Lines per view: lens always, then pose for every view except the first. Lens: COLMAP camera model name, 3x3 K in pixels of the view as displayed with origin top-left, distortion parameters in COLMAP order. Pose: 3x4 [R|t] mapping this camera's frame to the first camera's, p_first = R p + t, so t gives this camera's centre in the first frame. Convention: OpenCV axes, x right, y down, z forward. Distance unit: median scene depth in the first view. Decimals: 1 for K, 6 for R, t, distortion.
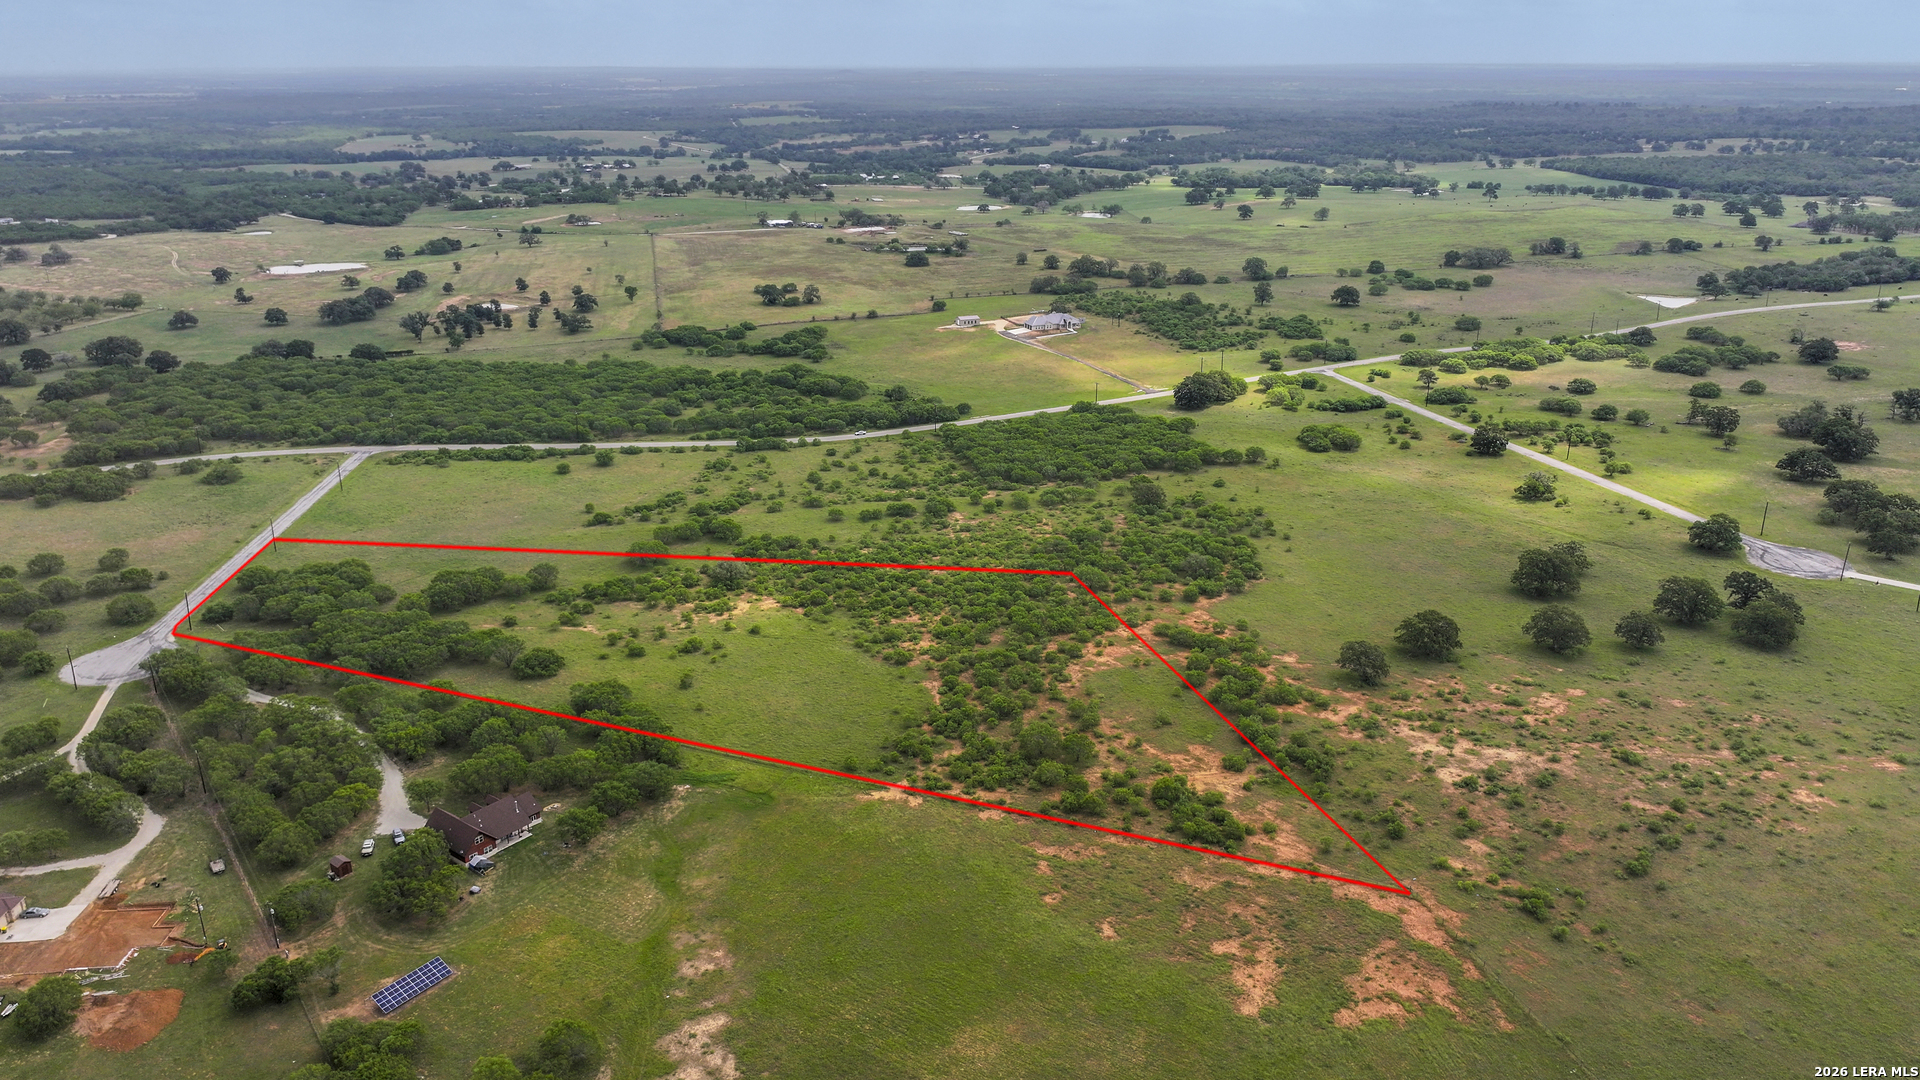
lens RADIAL K [[1361.5, 0, 970.7], [0, 1361.5, 538.8], [0, 0, 1]] dist [0.001707, -0.006021]
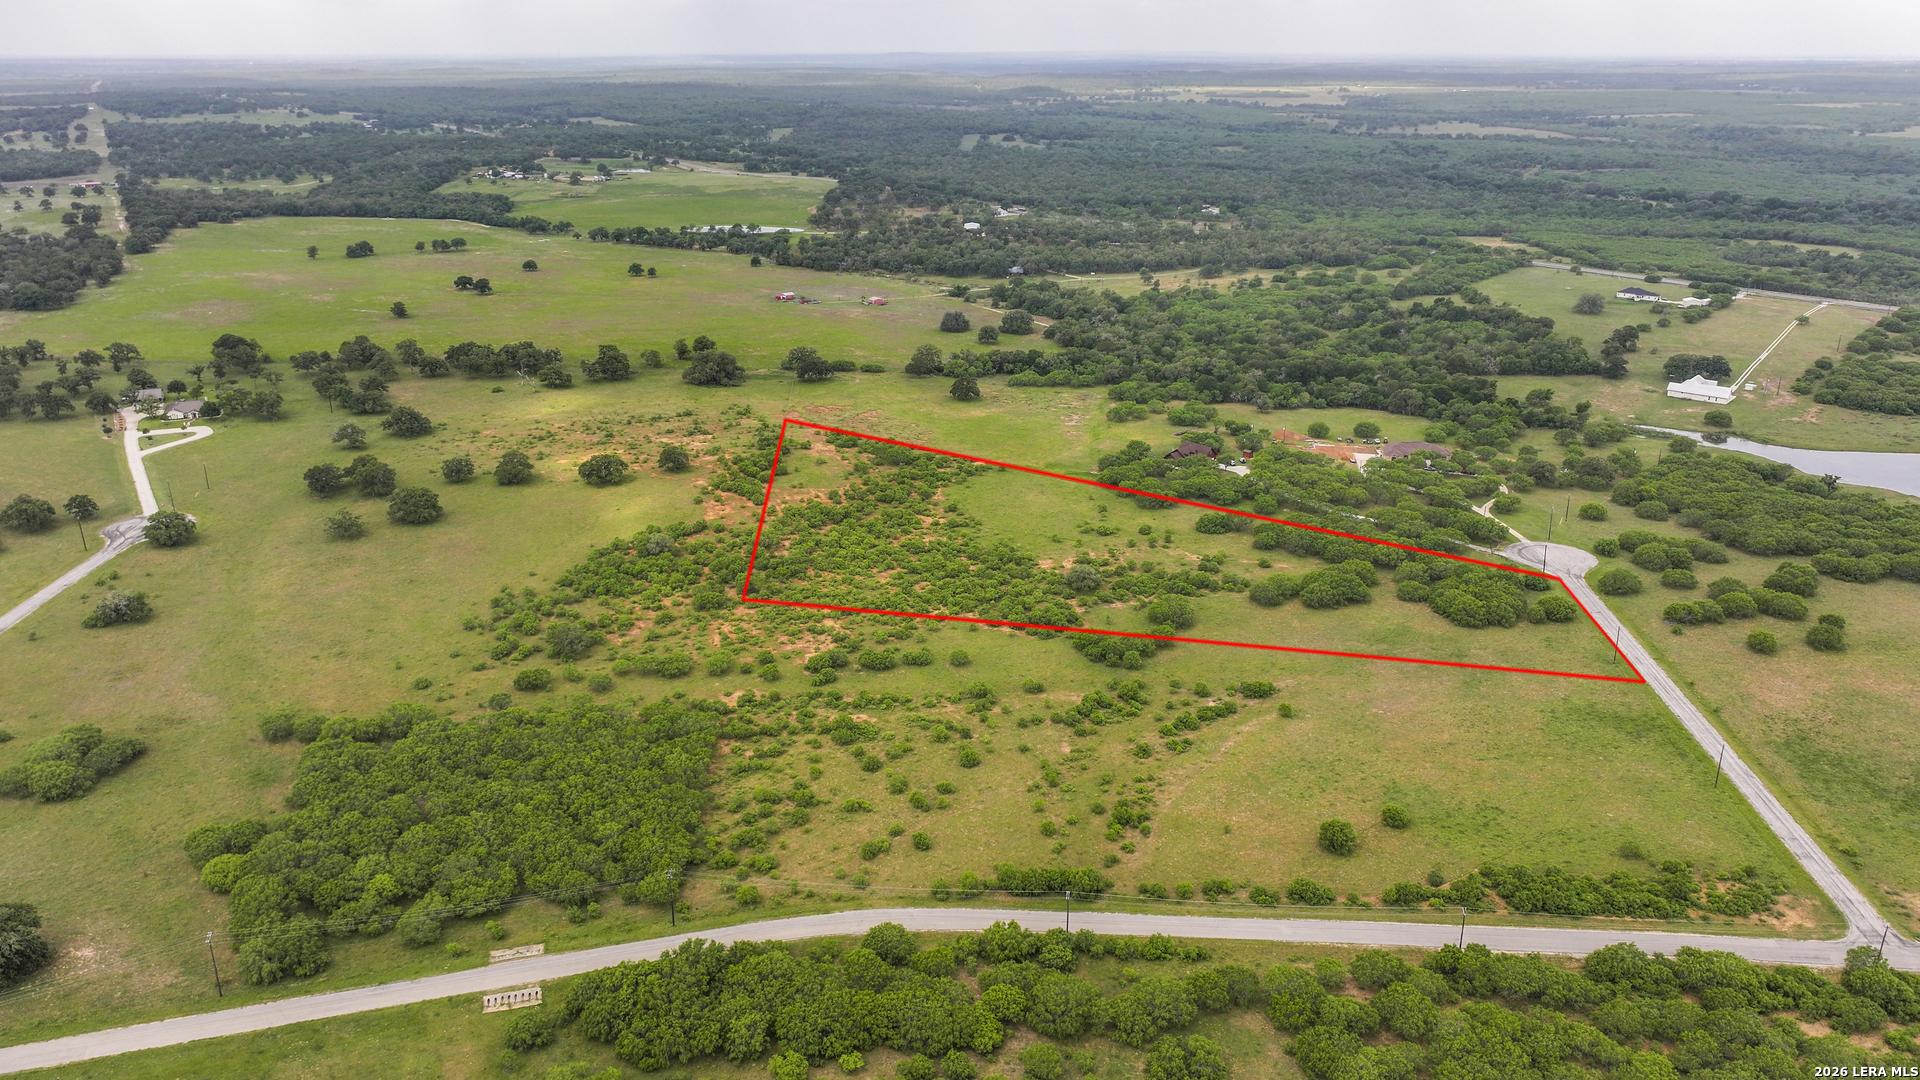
lens RADIAL K [[1361.5, 0, 974.3], [0, 1361.5, 532.5], [0, 0, 1]] dist [0.001707, -0.006021]
pose [[-0.980700, -0.056917, 0.187052, -0.403100], [0.073489, 0.779236, 0.622407, -0.915461], [-0.181183, 0.624141, -0.760014, 2.483922]]
